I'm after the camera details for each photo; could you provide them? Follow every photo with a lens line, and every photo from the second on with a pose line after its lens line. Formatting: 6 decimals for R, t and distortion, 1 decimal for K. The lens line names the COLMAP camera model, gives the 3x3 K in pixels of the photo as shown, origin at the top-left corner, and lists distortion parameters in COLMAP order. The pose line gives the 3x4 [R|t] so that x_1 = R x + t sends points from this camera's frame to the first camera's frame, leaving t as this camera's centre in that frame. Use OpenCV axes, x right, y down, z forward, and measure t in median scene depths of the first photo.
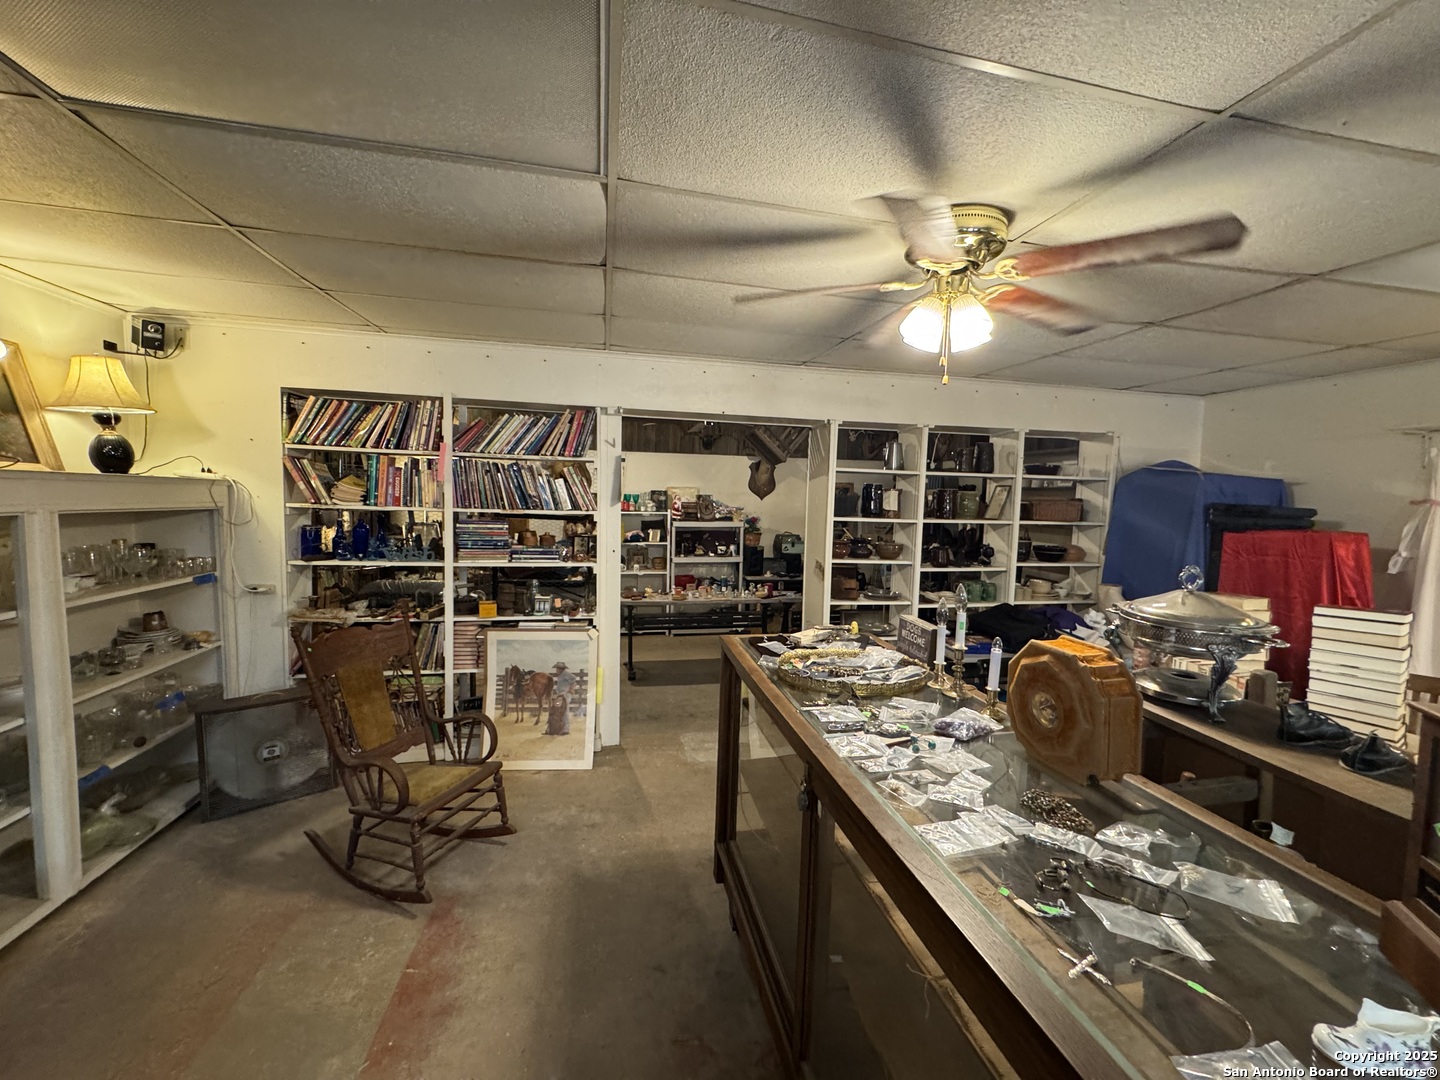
lens RADIAL K [[575.0, 0, 717.6], [0, 575.0, 537.3], [0, 0, 1]] dist [-0.003979, -0.000156]
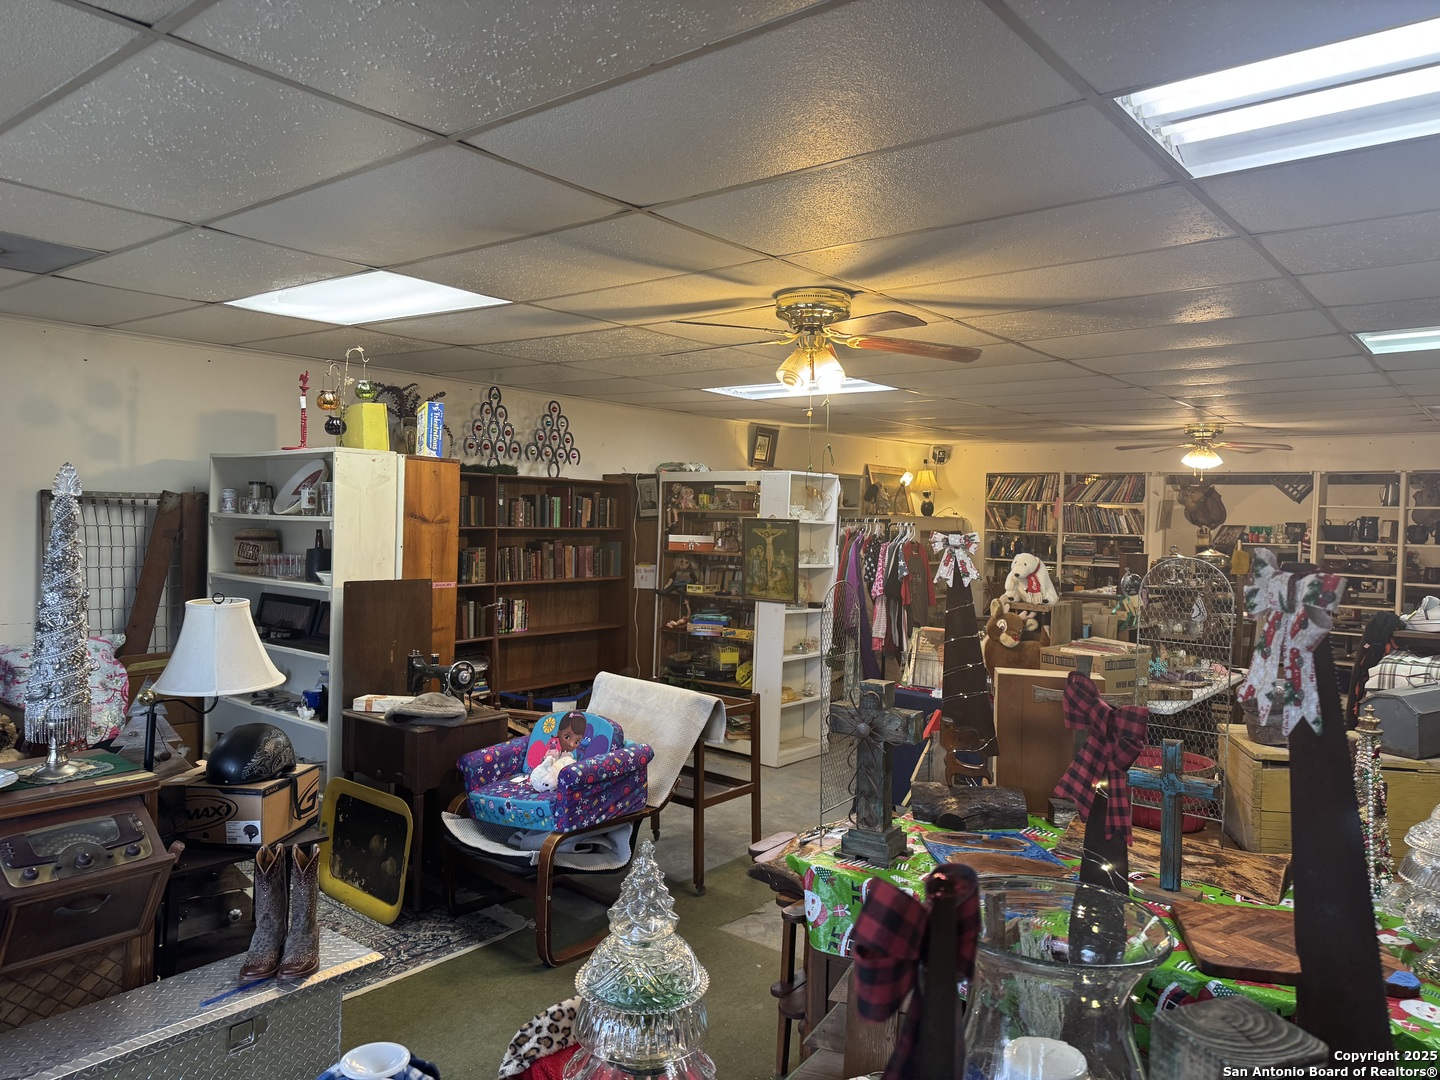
lens RADIAL K [[1008.4, 0, 724.1], [0, 1008.4, 524.3], [0, 0, 1]] dist [0.061911, -0.070103]
pose [[0.637645, -0.001823, -0.770328, 1.287828], [-0.061363, 0.996699, -0.053153, 0.155533], [0.767882, 0.081163, 0.635429, -1.807206]]
